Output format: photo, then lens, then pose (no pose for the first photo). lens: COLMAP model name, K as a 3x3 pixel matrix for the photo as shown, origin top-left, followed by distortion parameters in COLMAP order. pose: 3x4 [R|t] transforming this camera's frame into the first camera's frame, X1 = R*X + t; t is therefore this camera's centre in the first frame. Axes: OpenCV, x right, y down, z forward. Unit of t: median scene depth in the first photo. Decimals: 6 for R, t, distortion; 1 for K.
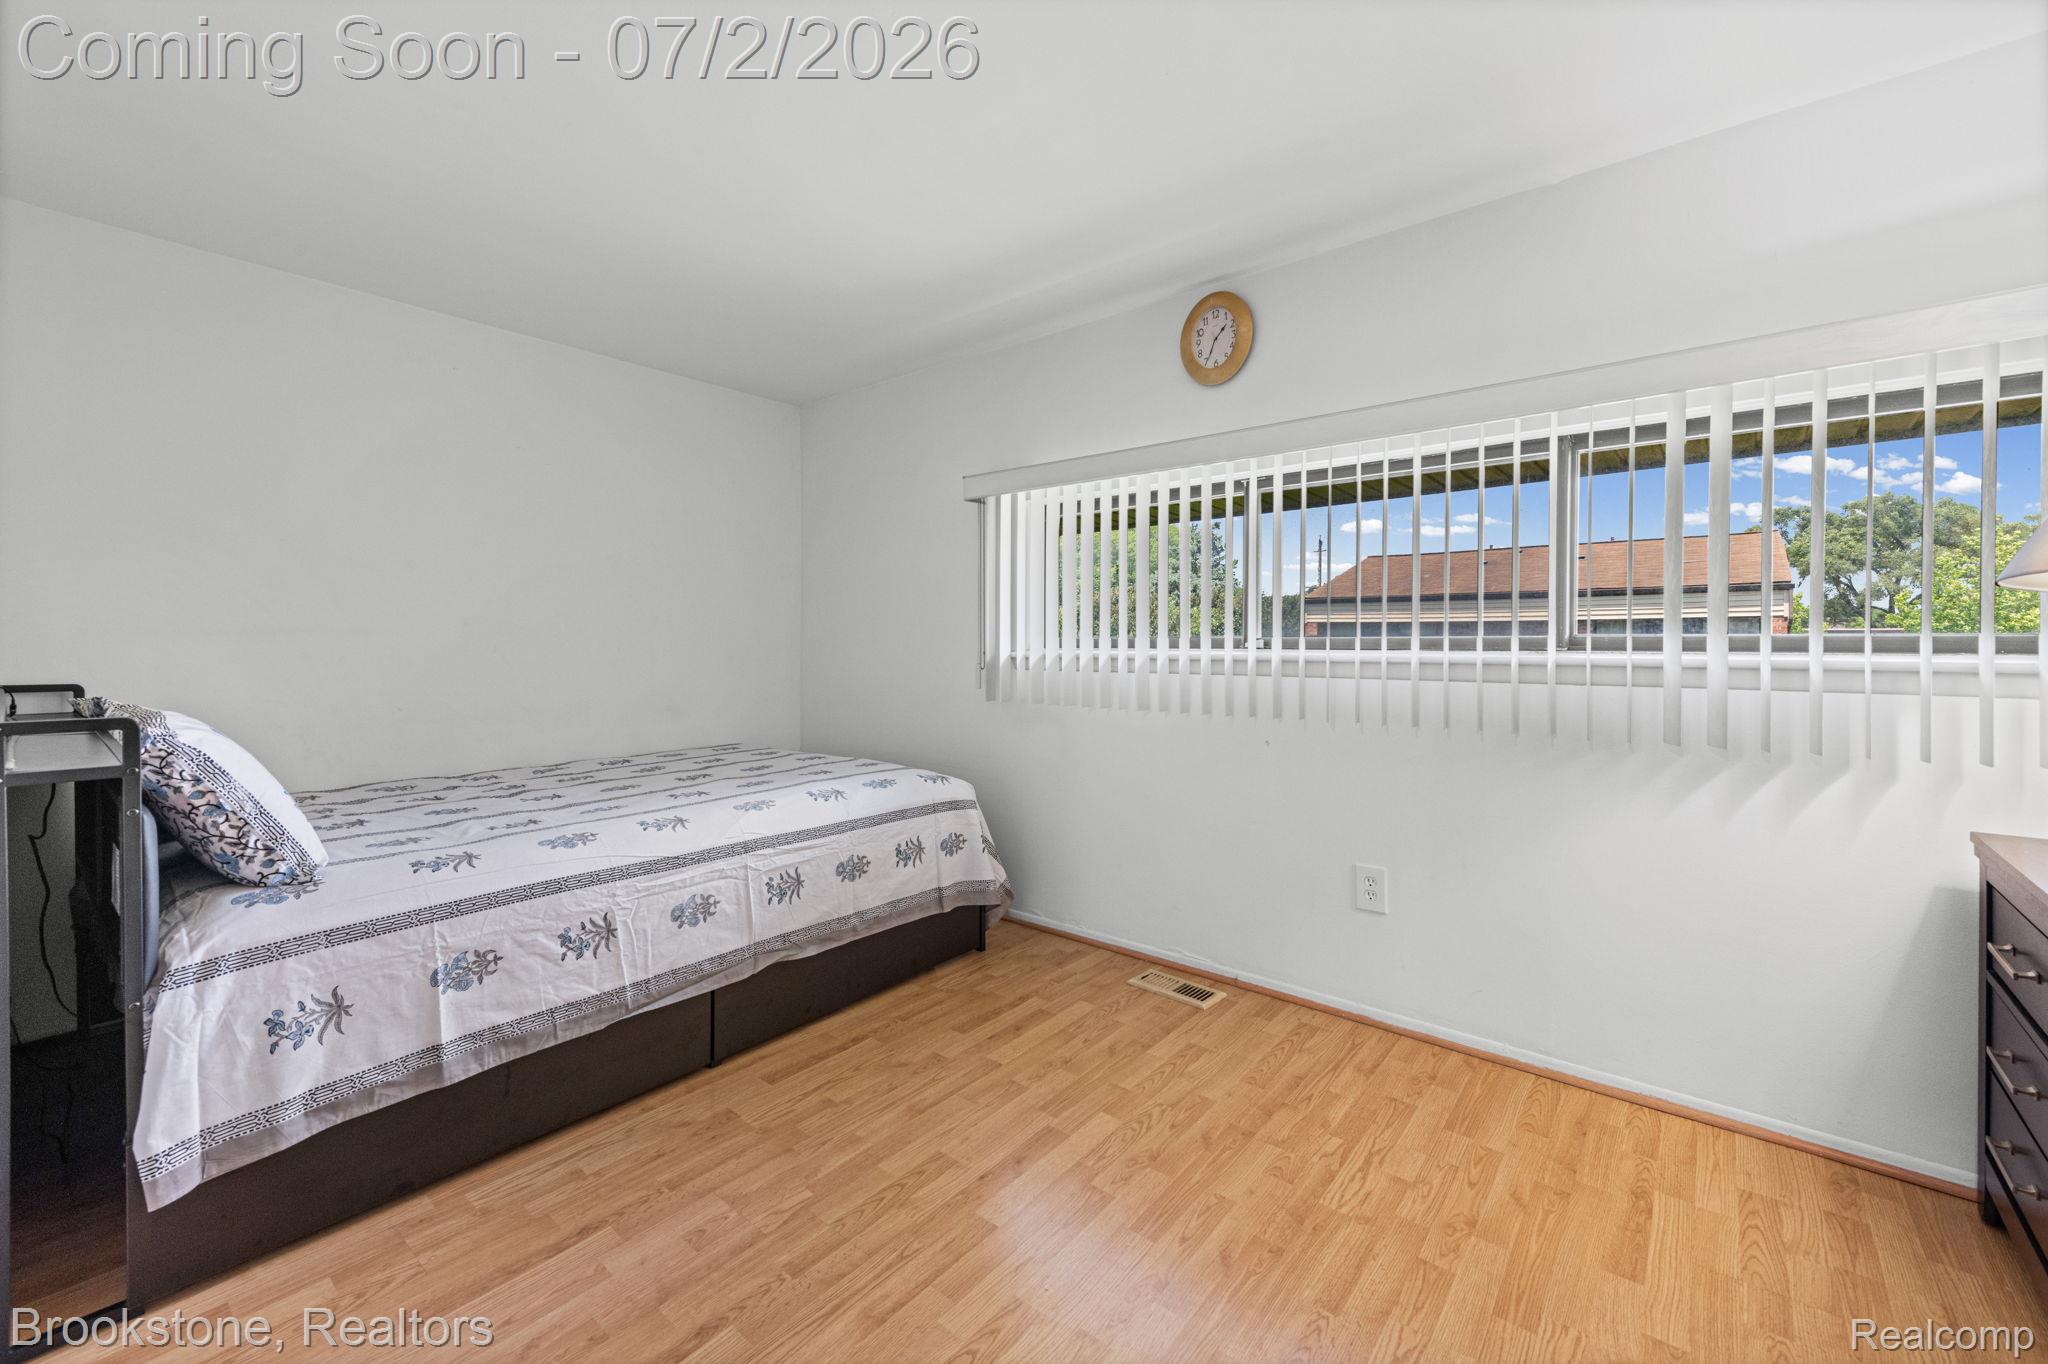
lens RADIAL K [[818.1, 0, 1019.3], [0, 818.1, 646.1], [0, 0, 1]] dist [-0.002503, -0.000256]
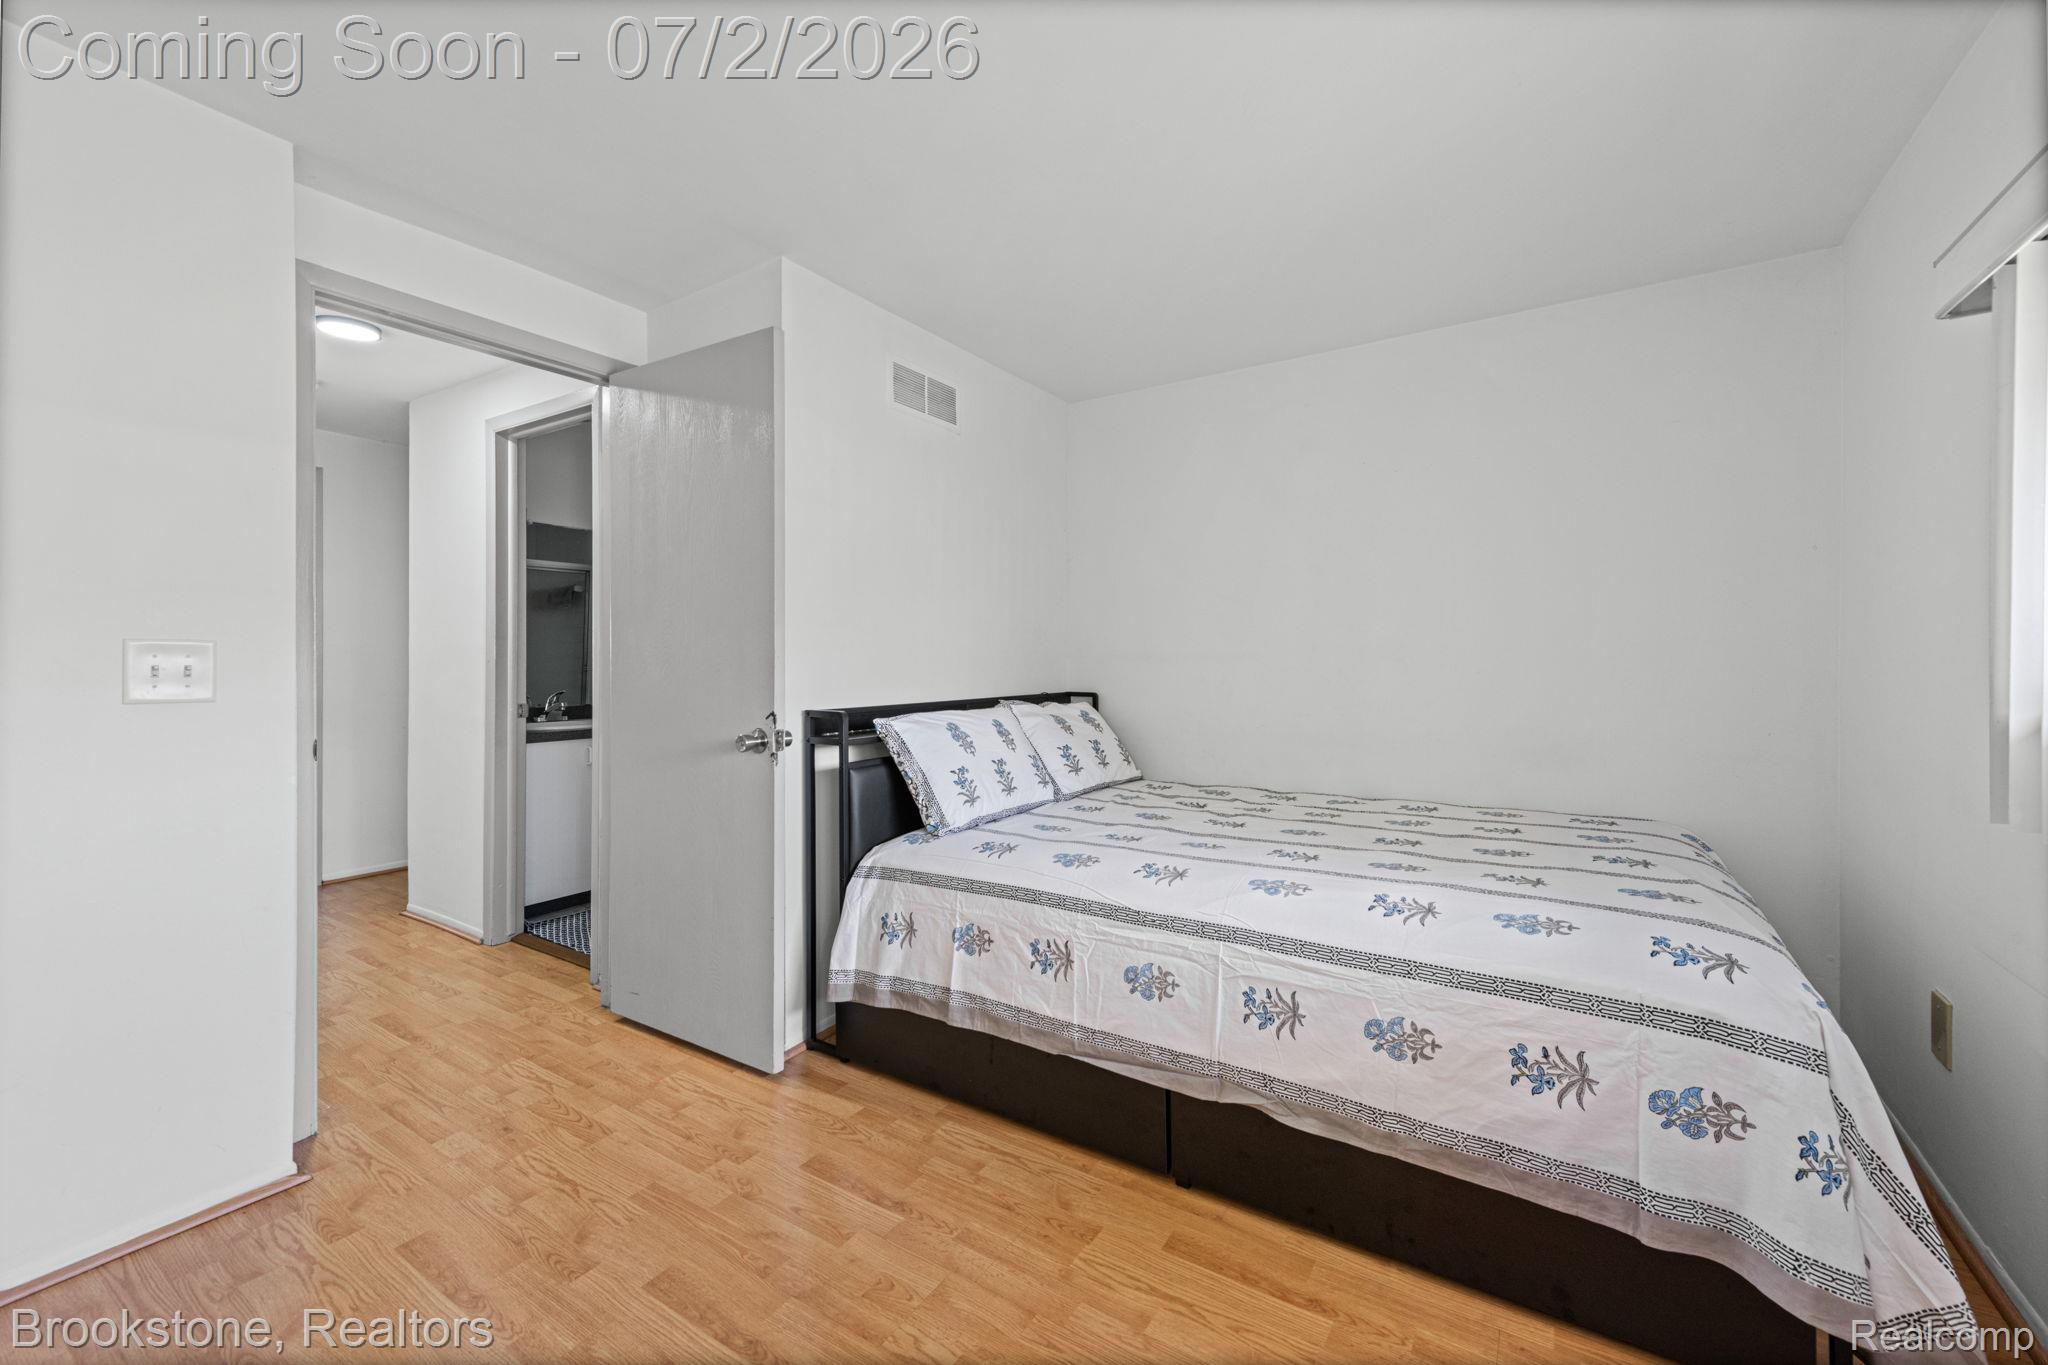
lens RADIAL K [[801.4, 0, 1031.0], [0, 801.4, 666.5], [0, 0, 1]] dist [0.009445, -0.000151]
pose [[0.129719, 0.001545, -0.991550, 0.437252], [-0.002542, 0.999996, 0.001226, -0.006528], [0.991548, 0.002361, 0.129722, 0.803493]]
